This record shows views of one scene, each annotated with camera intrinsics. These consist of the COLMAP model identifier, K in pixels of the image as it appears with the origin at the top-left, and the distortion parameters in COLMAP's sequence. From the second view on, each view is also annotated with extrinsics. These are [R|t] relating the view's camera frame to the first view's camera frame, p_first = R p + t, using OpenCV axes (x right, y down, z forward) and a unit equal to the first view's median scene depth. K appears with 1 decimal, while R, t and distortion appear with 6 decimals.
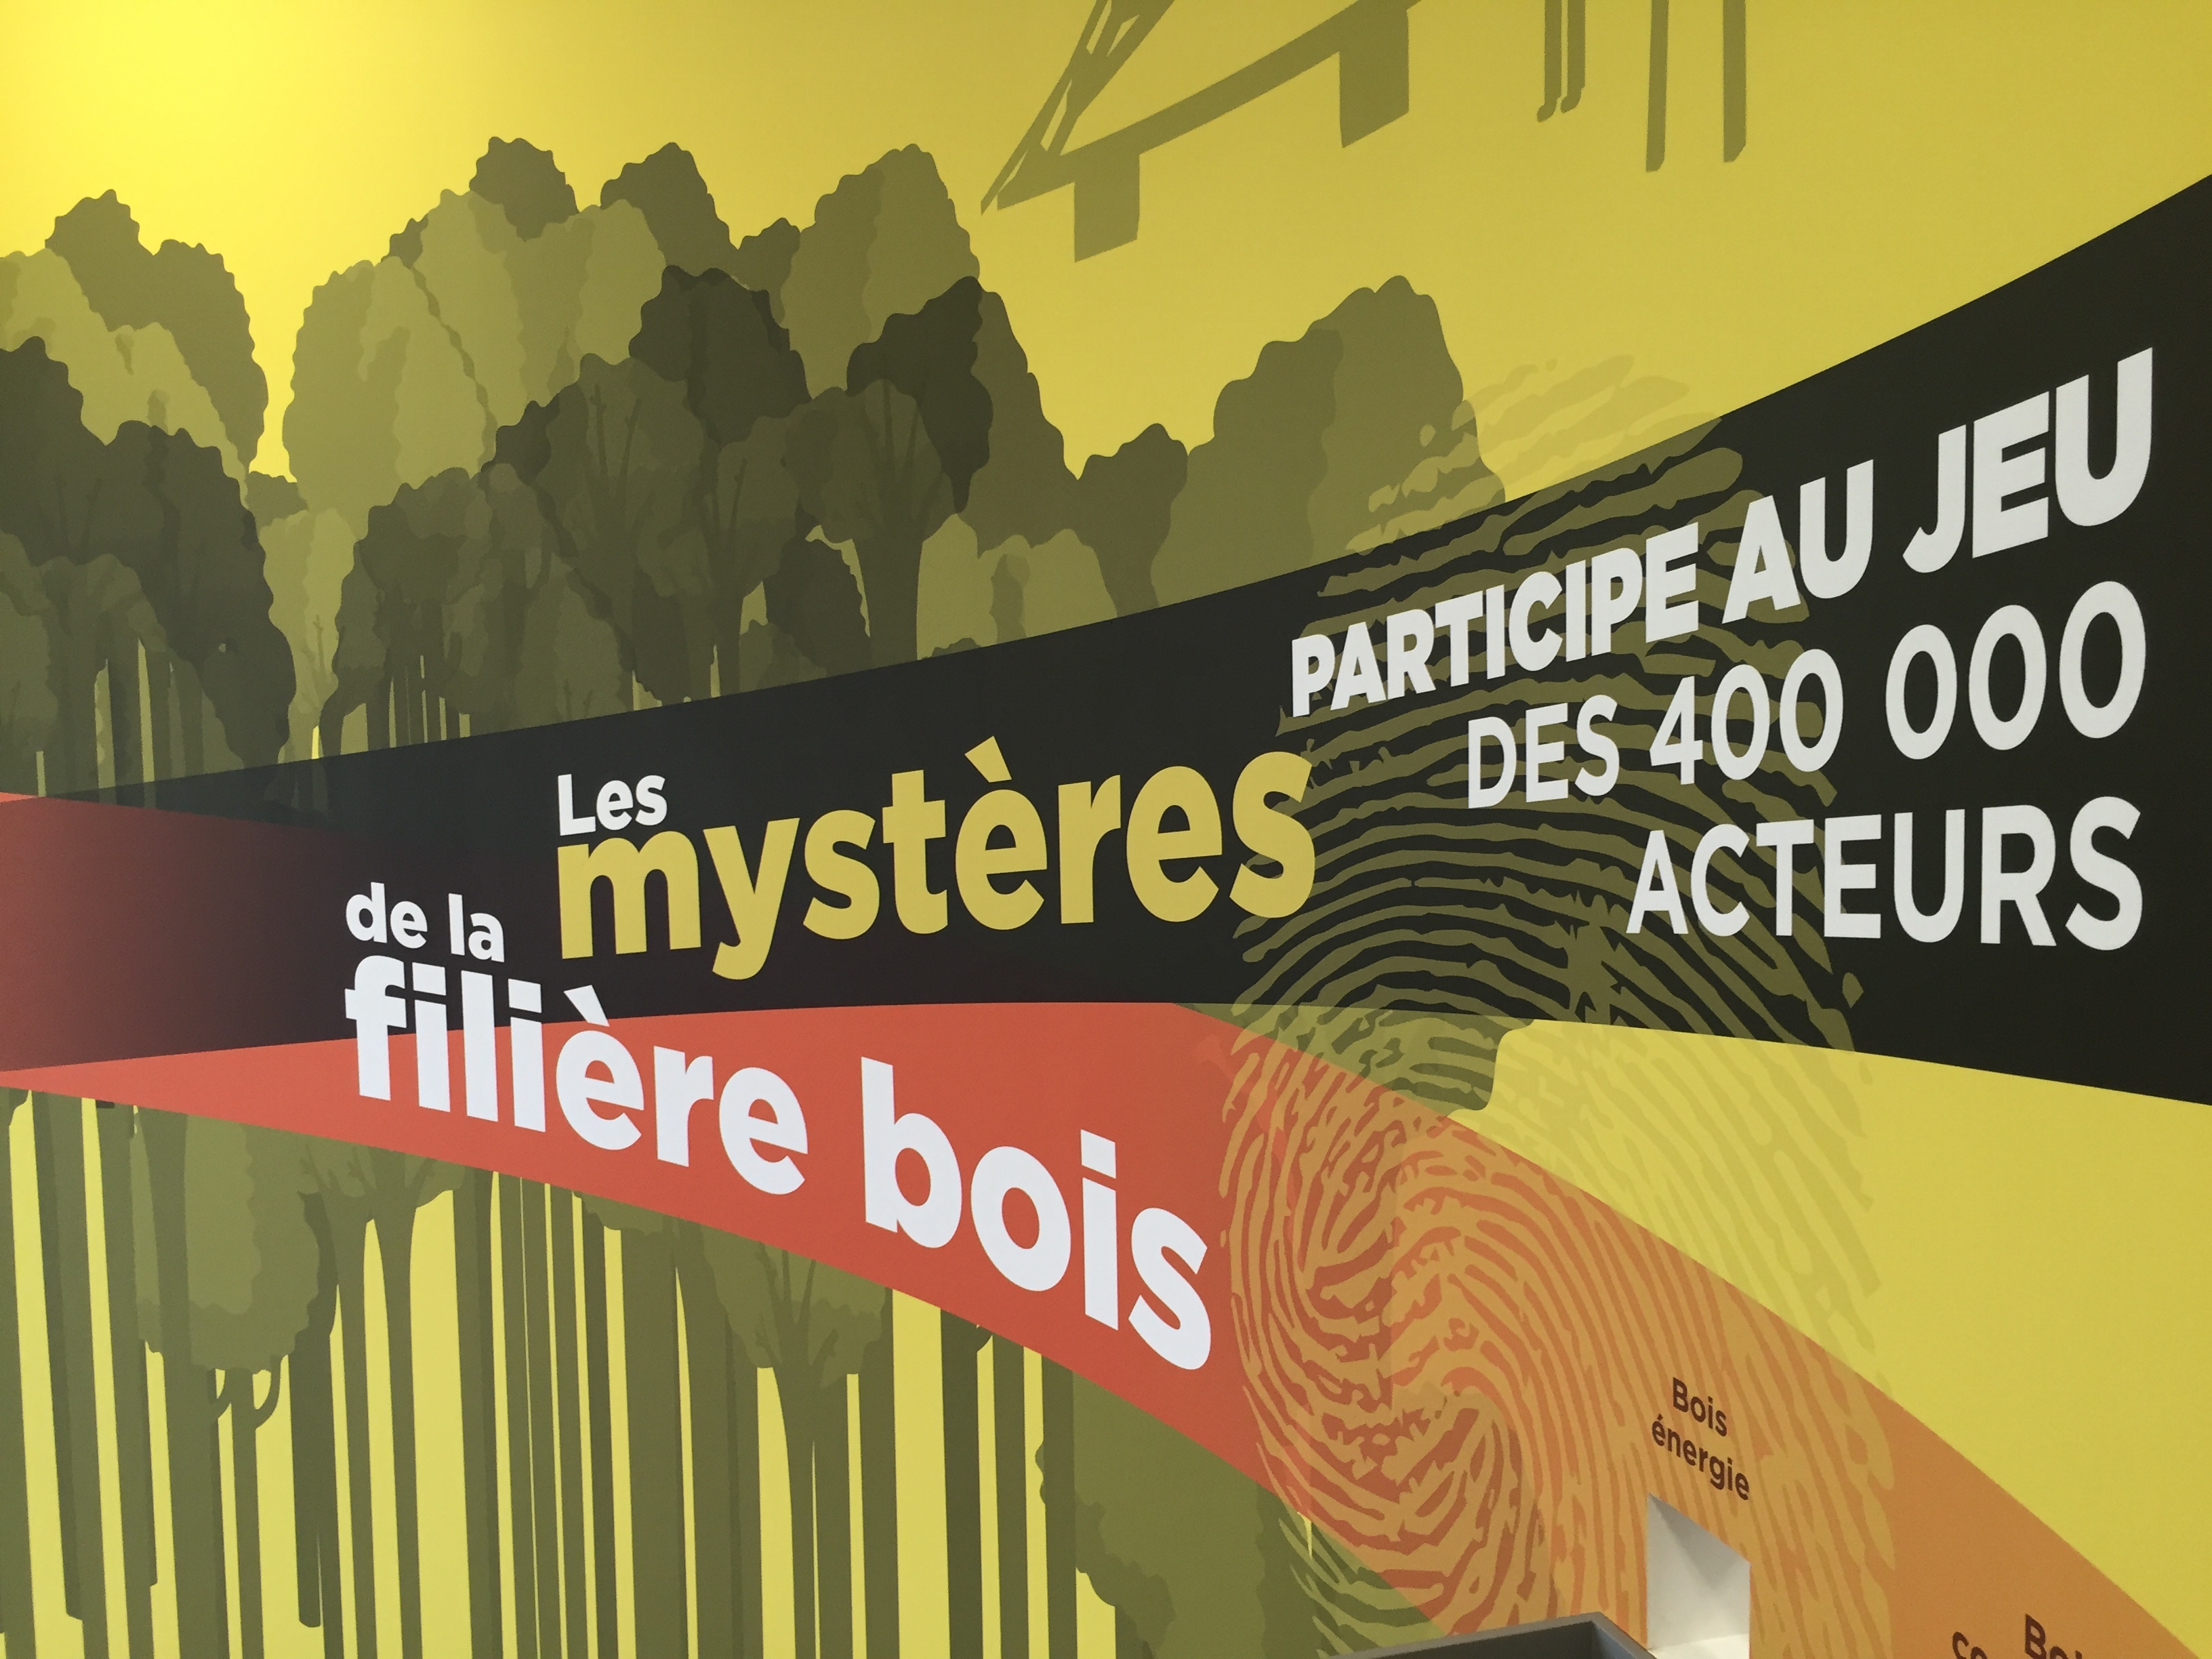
lens RADIAL K [[1896.5, 0, 1106.0], [0, 1896.5, 832.8], [0, 0, 1]] dist [0.012874, -0.022305]
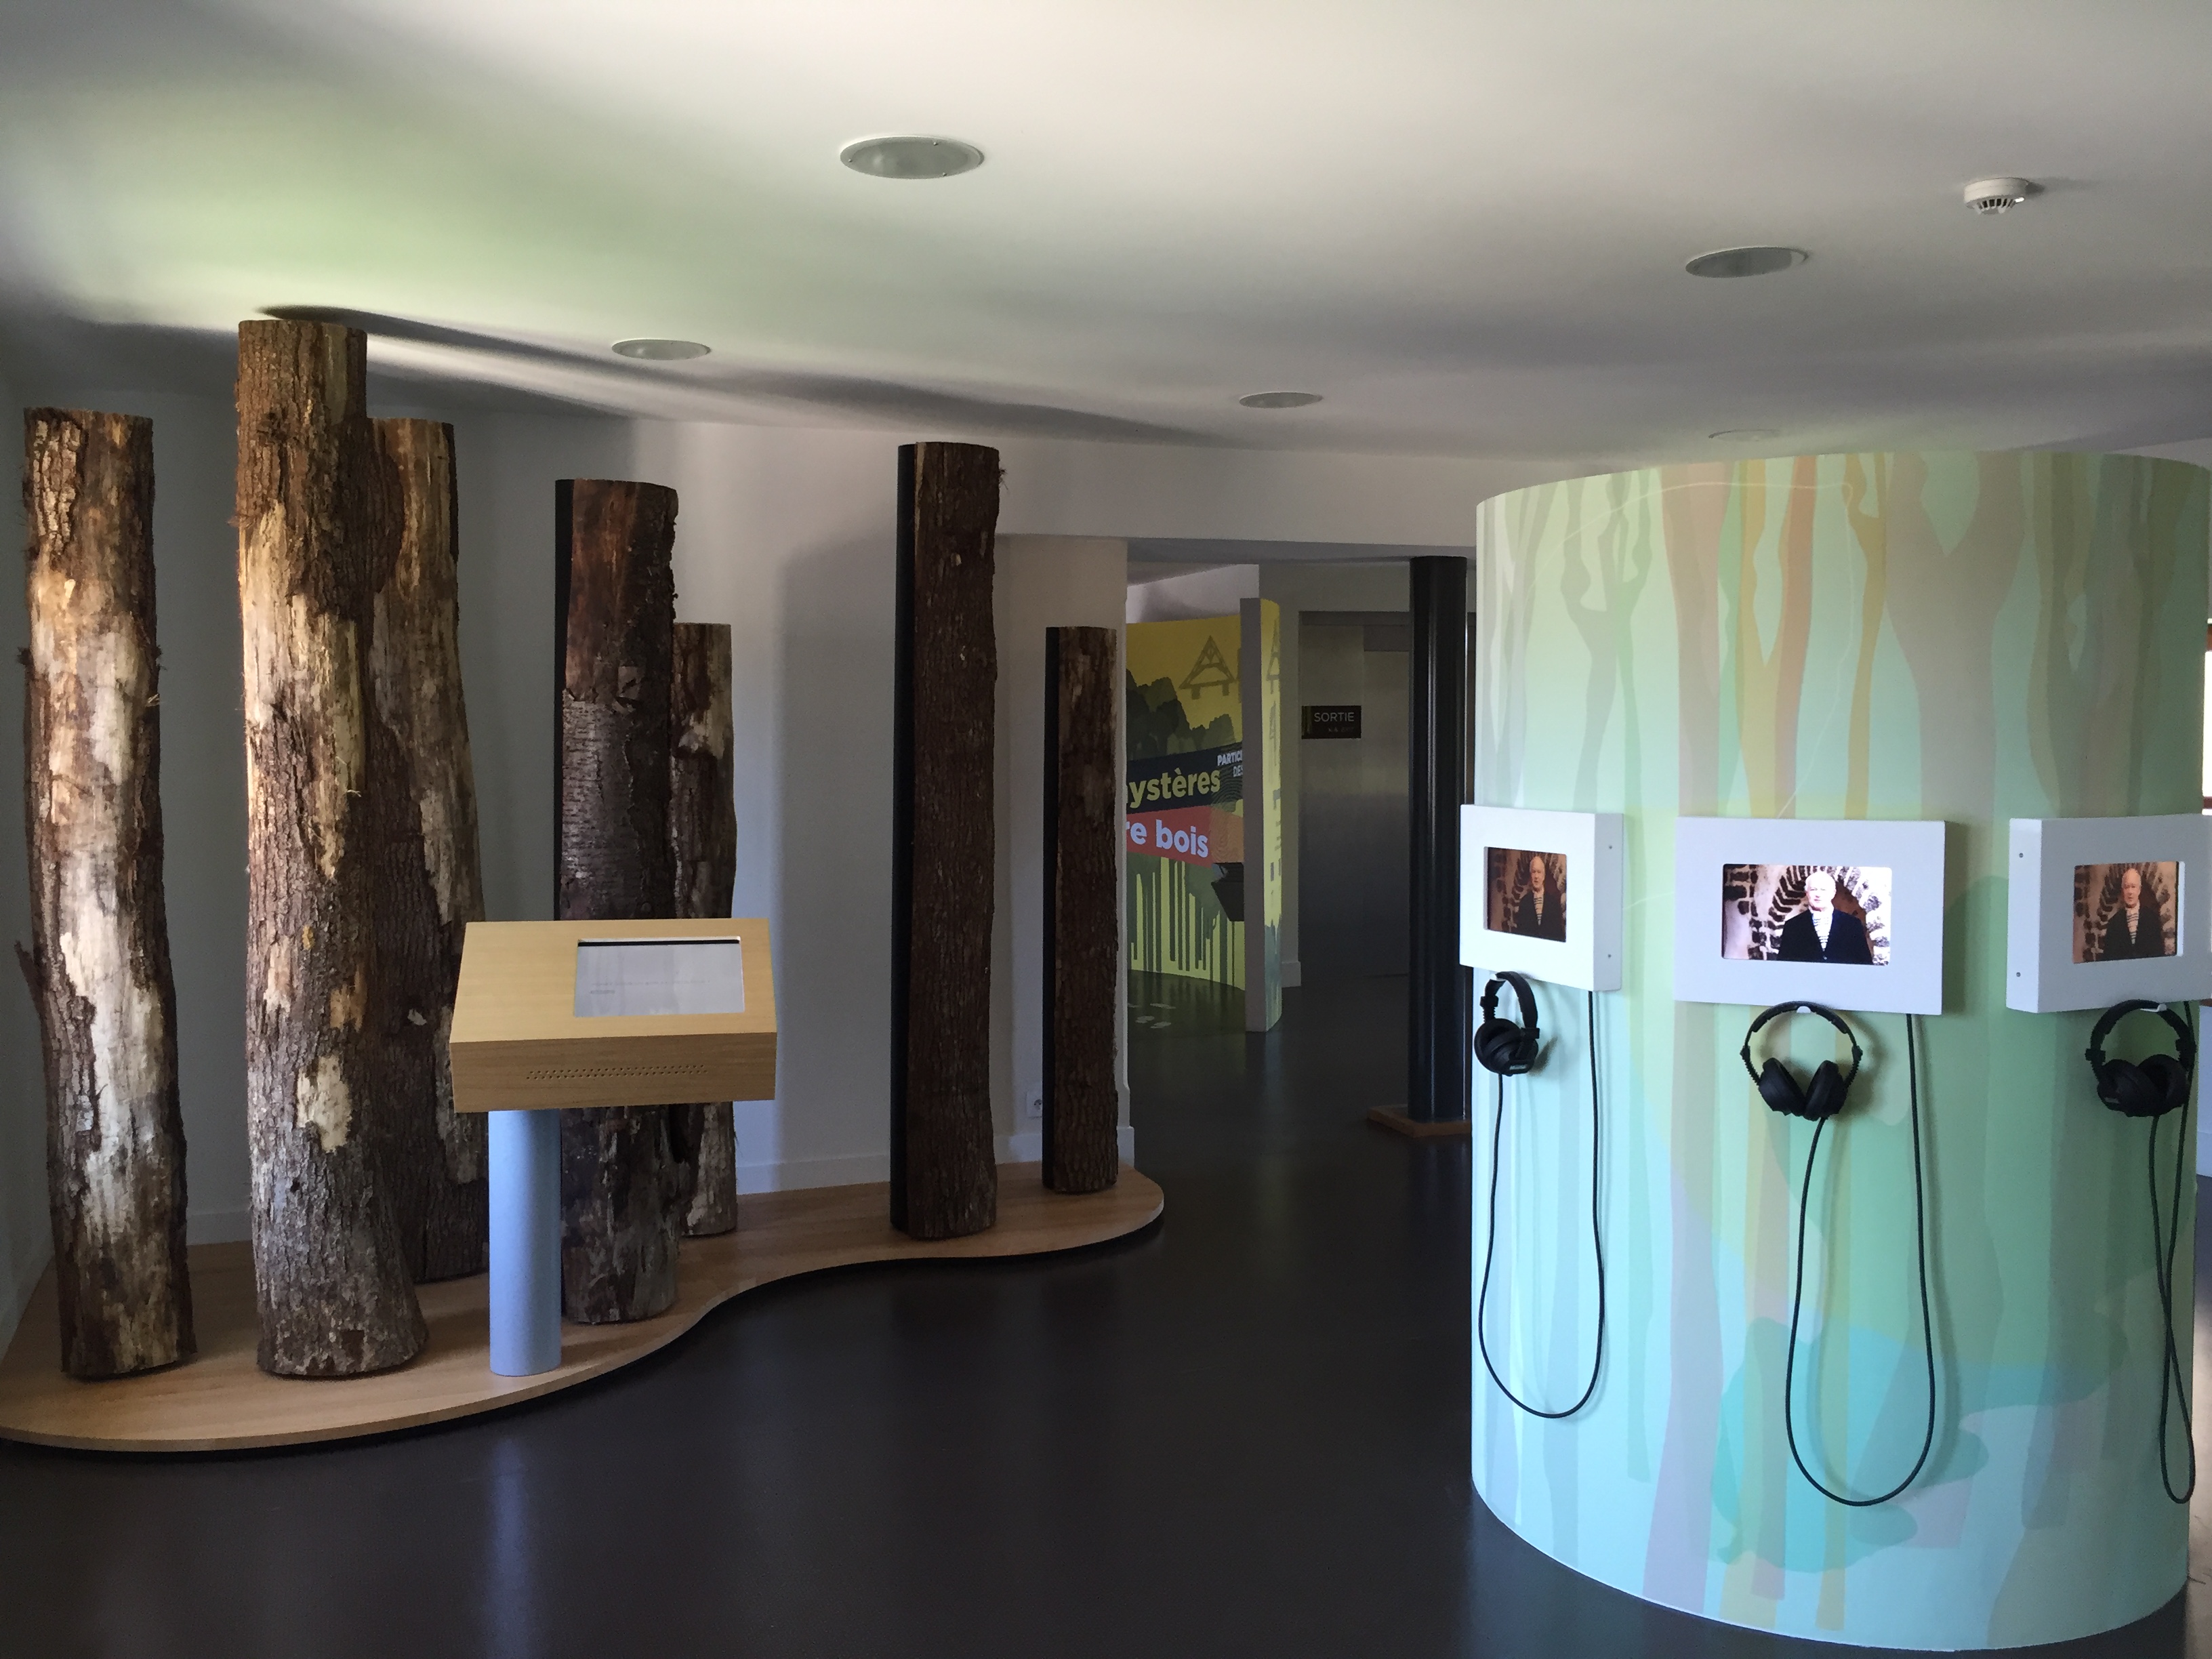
lens RADIAL K [[1896.5, 0, 1105.9], [0, 1896.5, 829.6], [0, 0, 1]] dist [0.012874, -0.022305]
pose [[0.995486, 0.013148, -0.093989, 0.305575], [-0.014600, 0.999784, -0.014778, 0.261019], [0.093774, 0.016084, 0.995464, -5.477680]]
